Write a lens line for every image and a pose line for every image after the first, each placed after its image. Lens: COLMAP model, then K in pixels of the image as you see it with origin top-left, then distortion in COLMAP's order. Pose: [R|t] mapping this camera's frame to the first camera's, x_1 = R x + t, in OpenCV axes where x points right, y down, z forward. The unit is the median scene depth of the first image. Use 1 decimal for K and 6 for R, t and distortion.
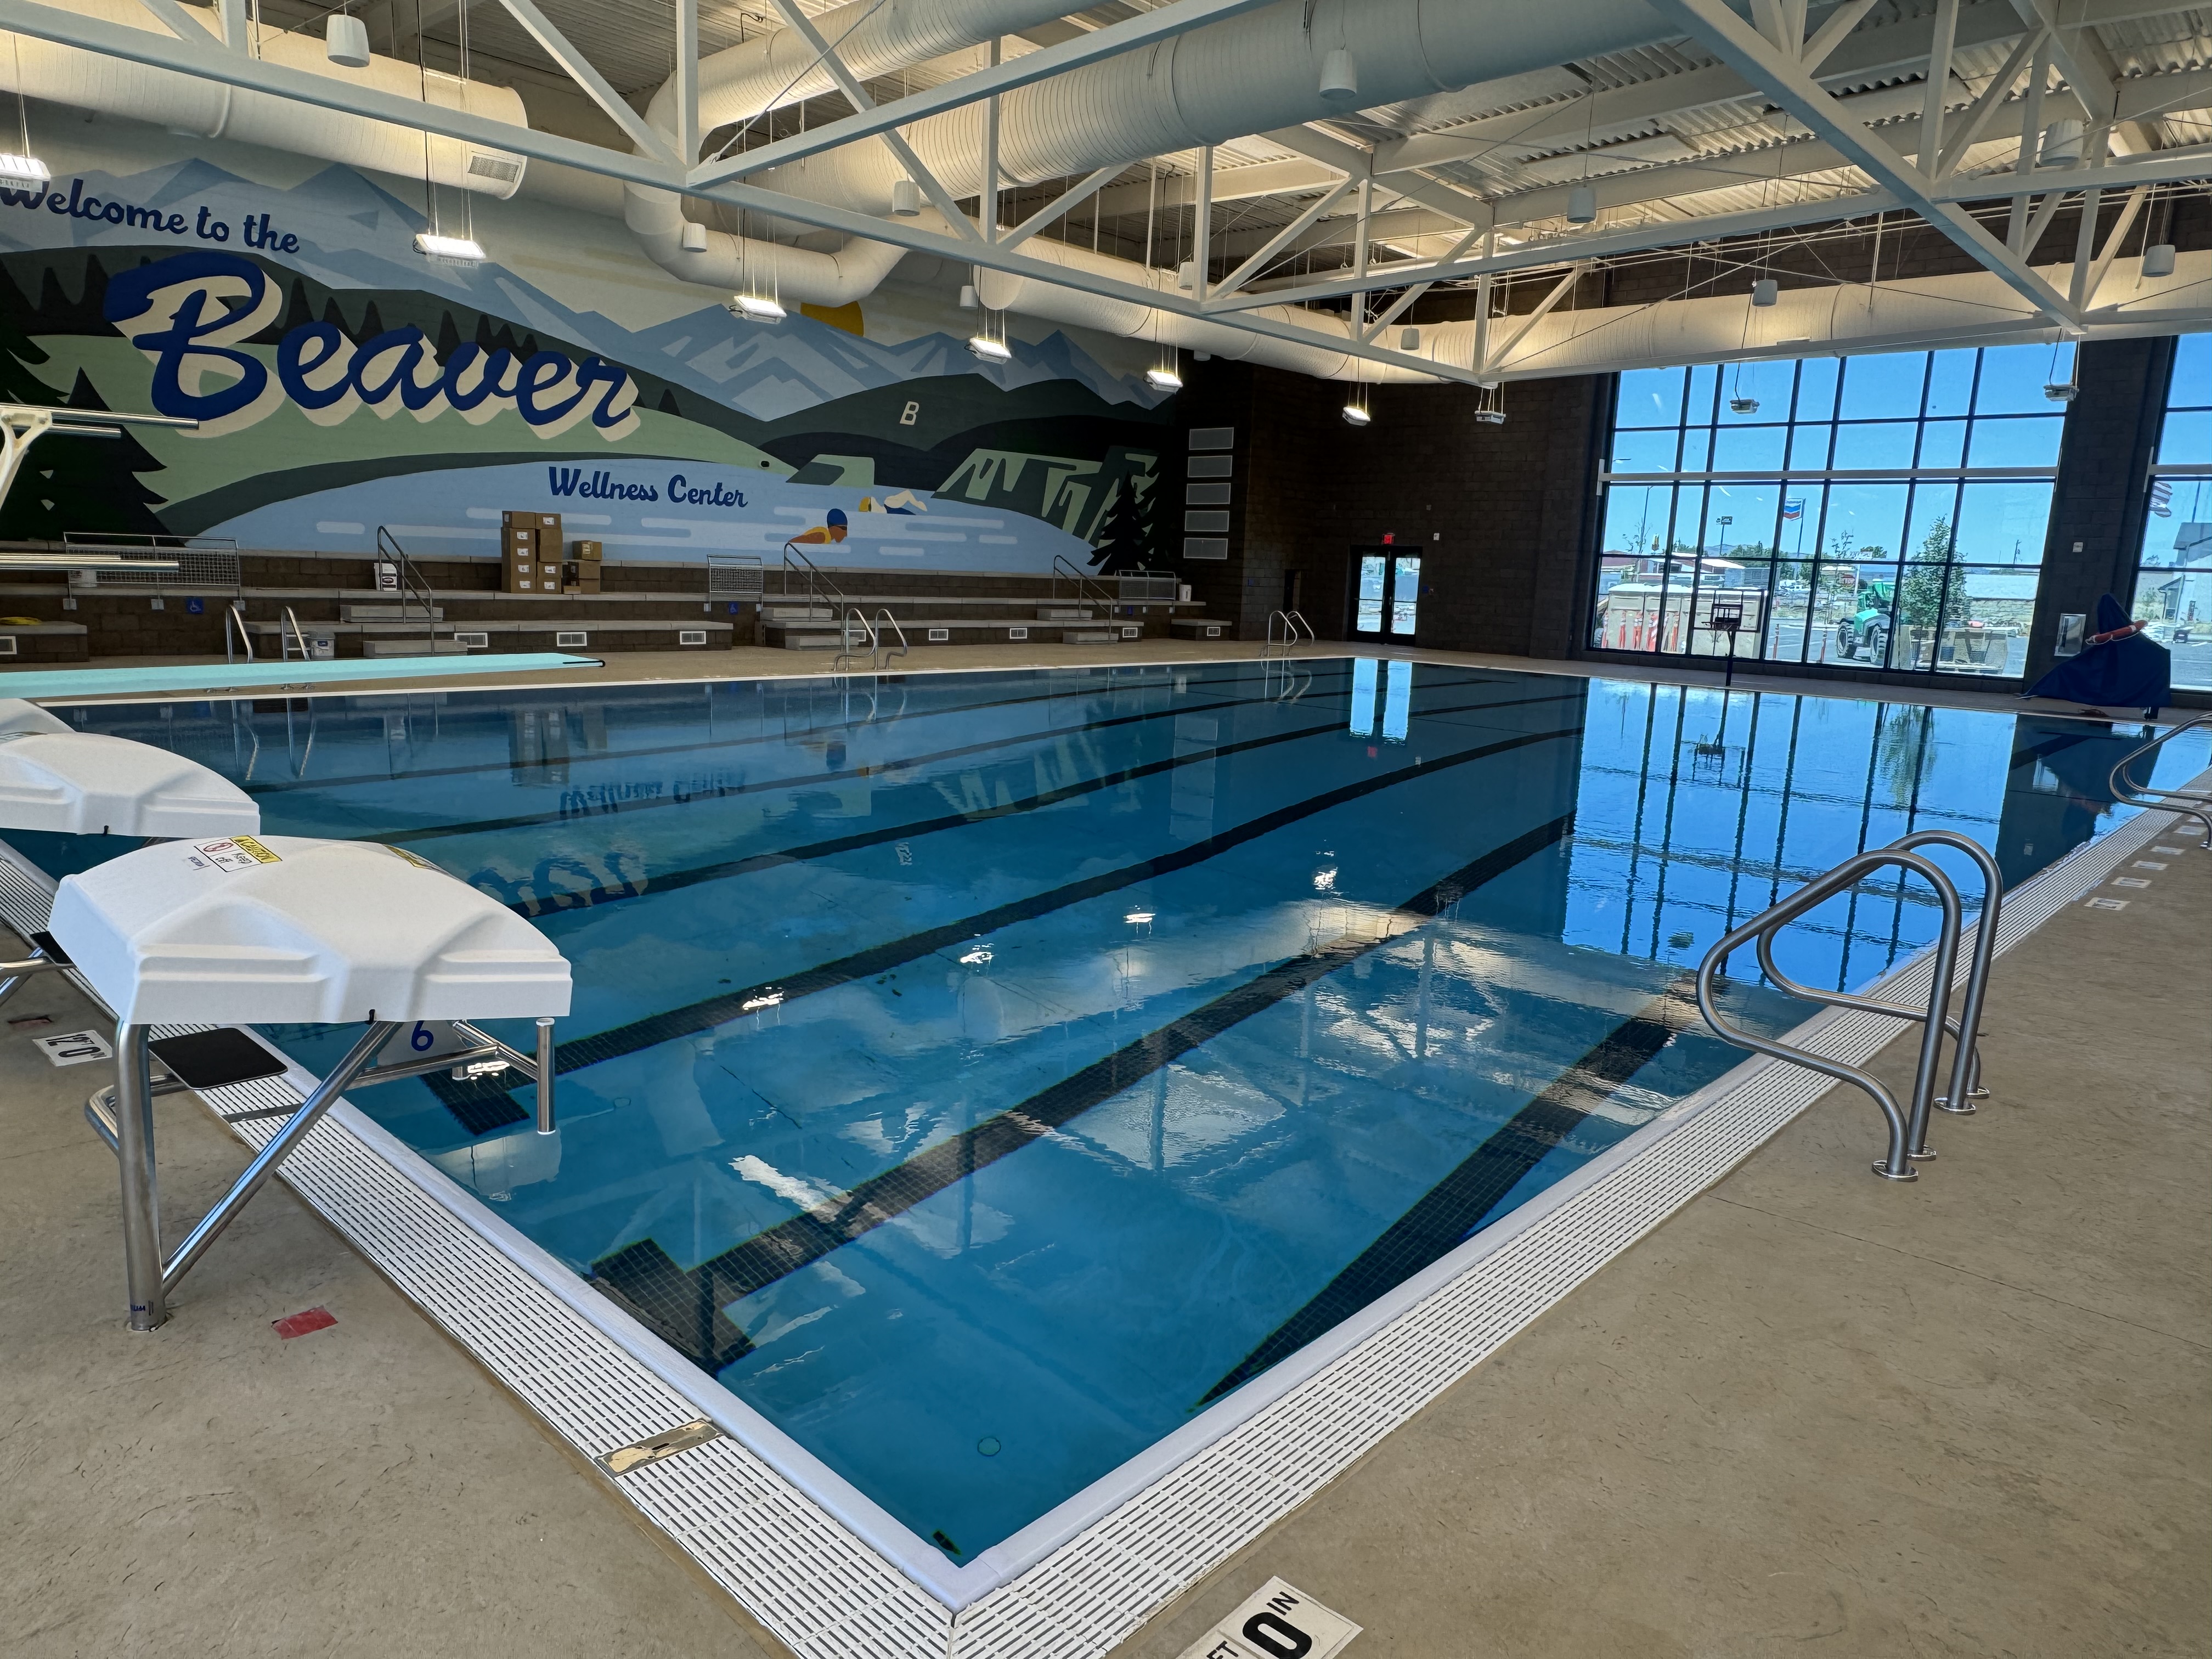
lens RADIAL K [[1403.5, 0, 1101.9], [0, 1403.5, 826.7], [0, 0, 1]] dist [0.003699, 0.003347]
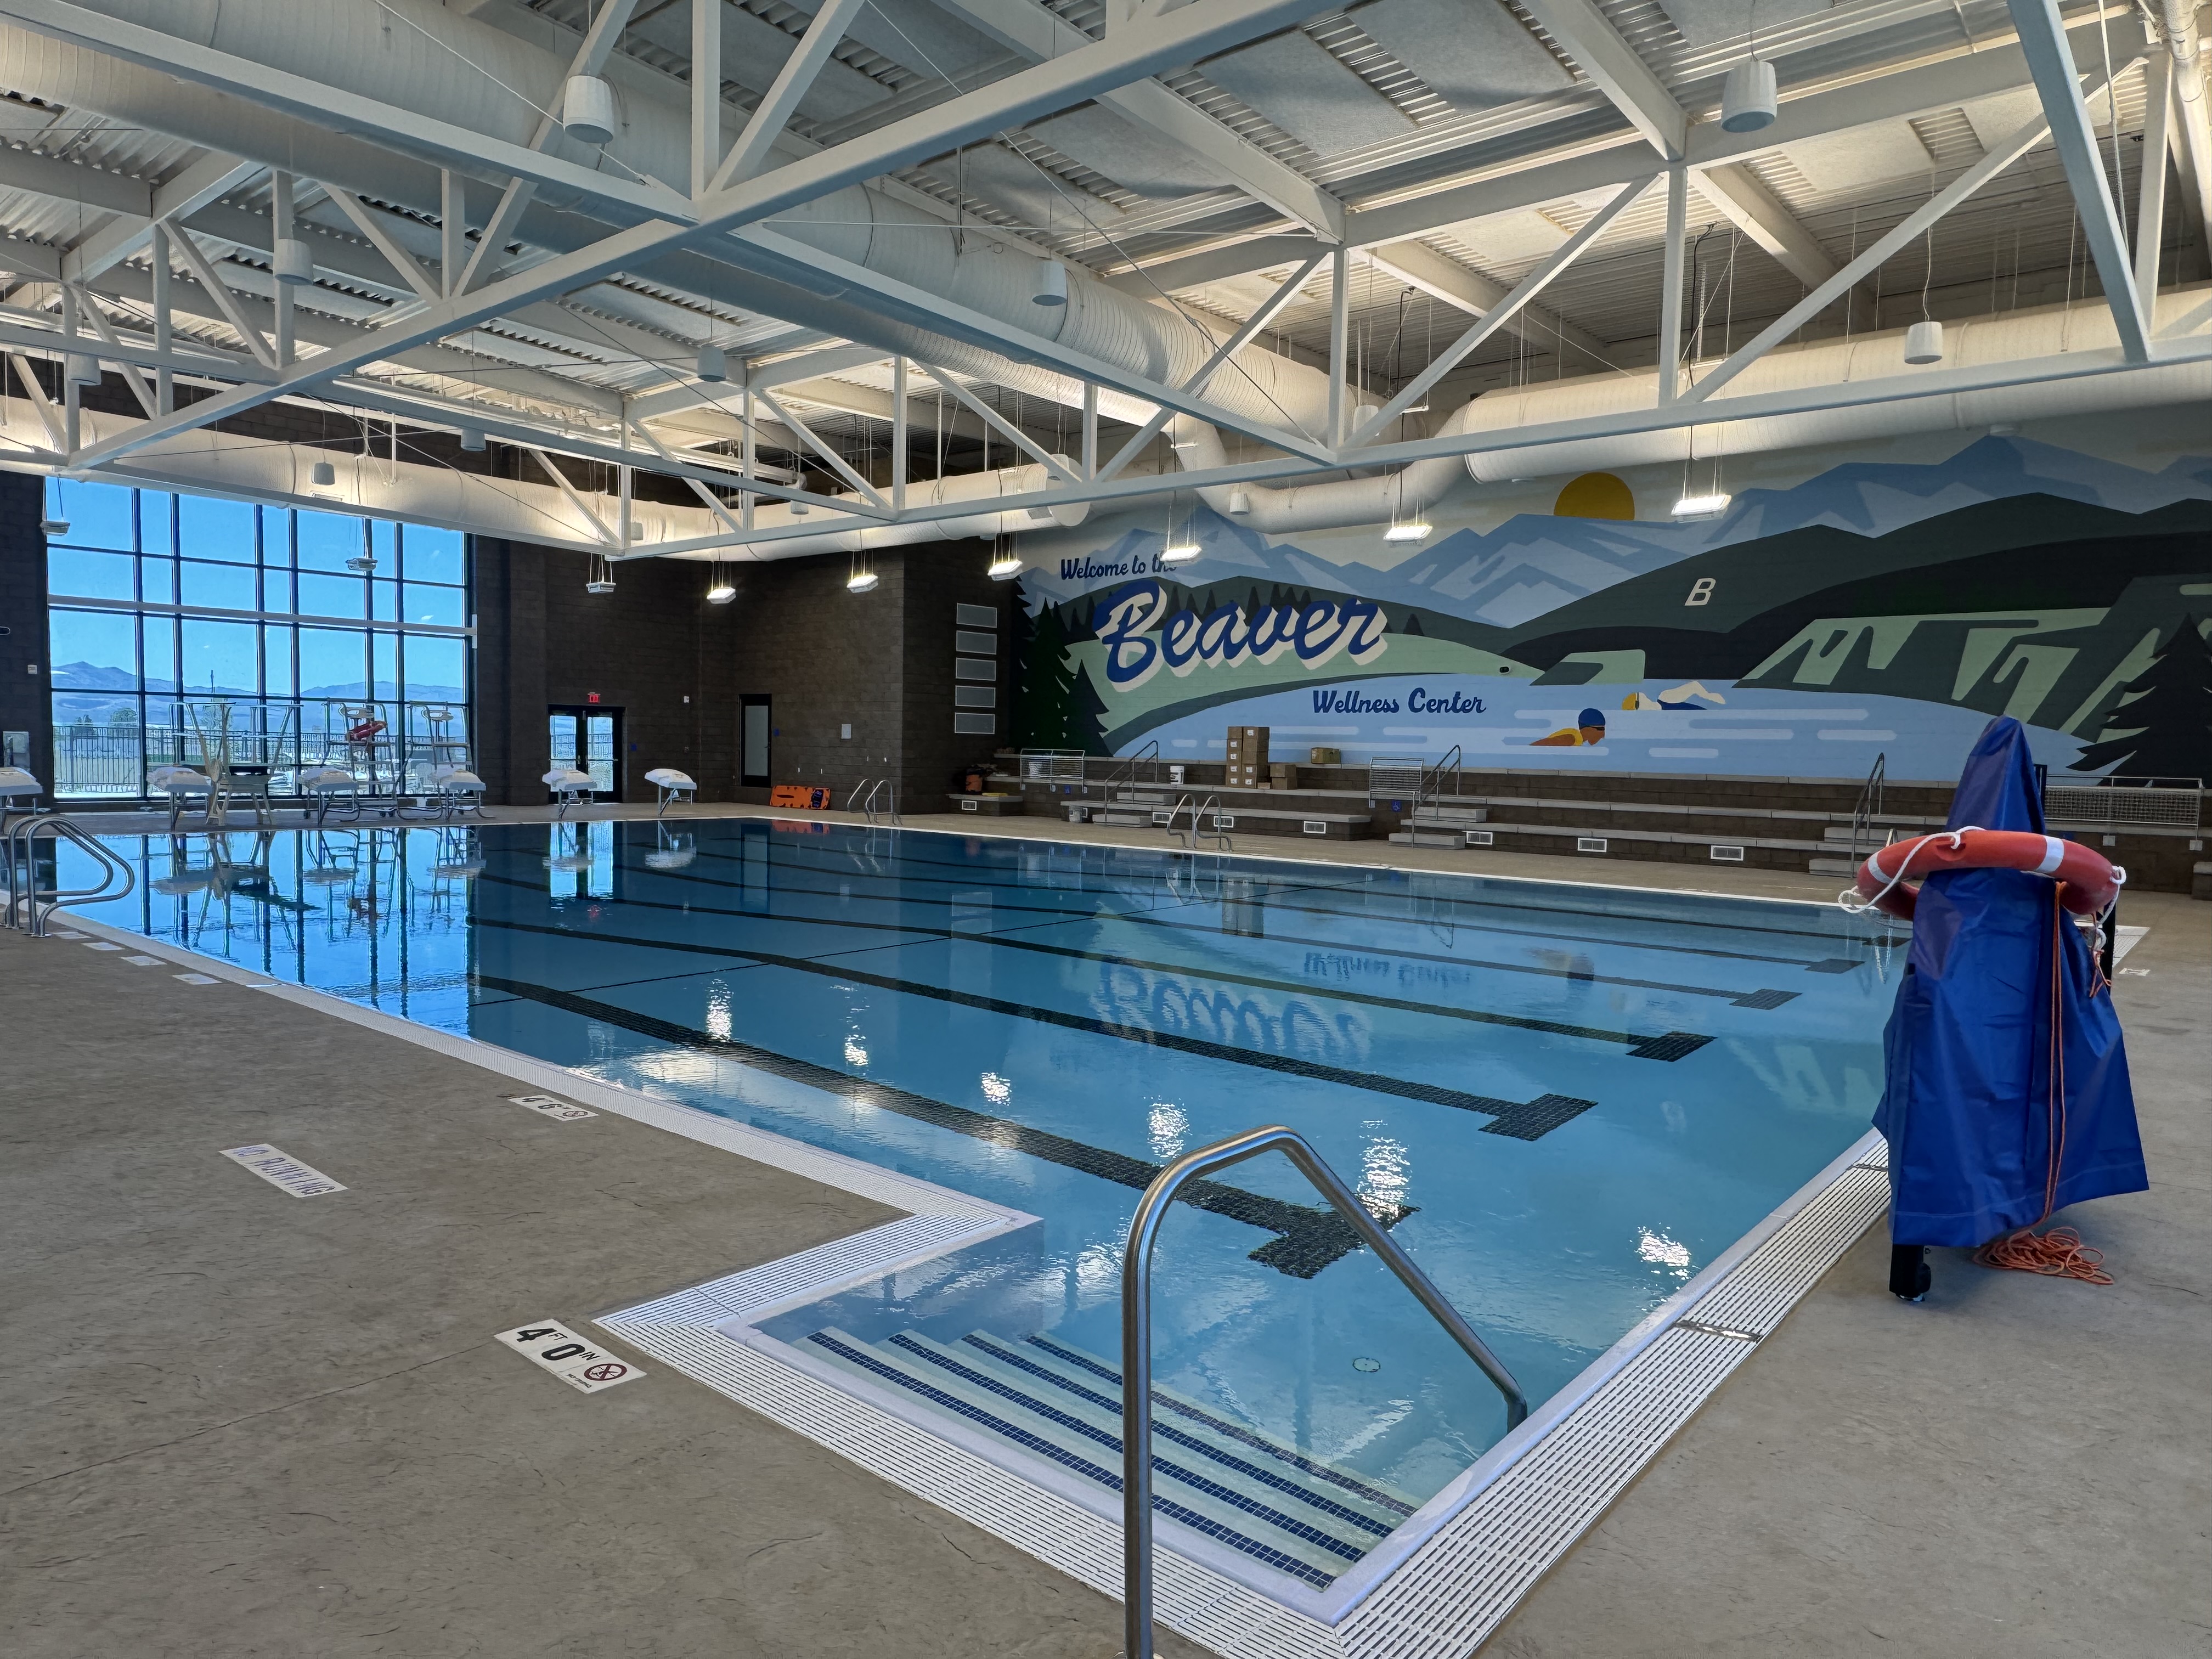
lens RADIAL K [[1403.5, 0, 1105.9], [0, 1403.5, 836.3], [0, 0, 1]] dist [0.003699, 0.003347]
pose [[0.060837, 0.026937, -0.997784, 0.819717], [-0.204364, 0.978795, 0.013963, -0.106353], [0.977003, 0.203061, 0.065052, 0.744456]]
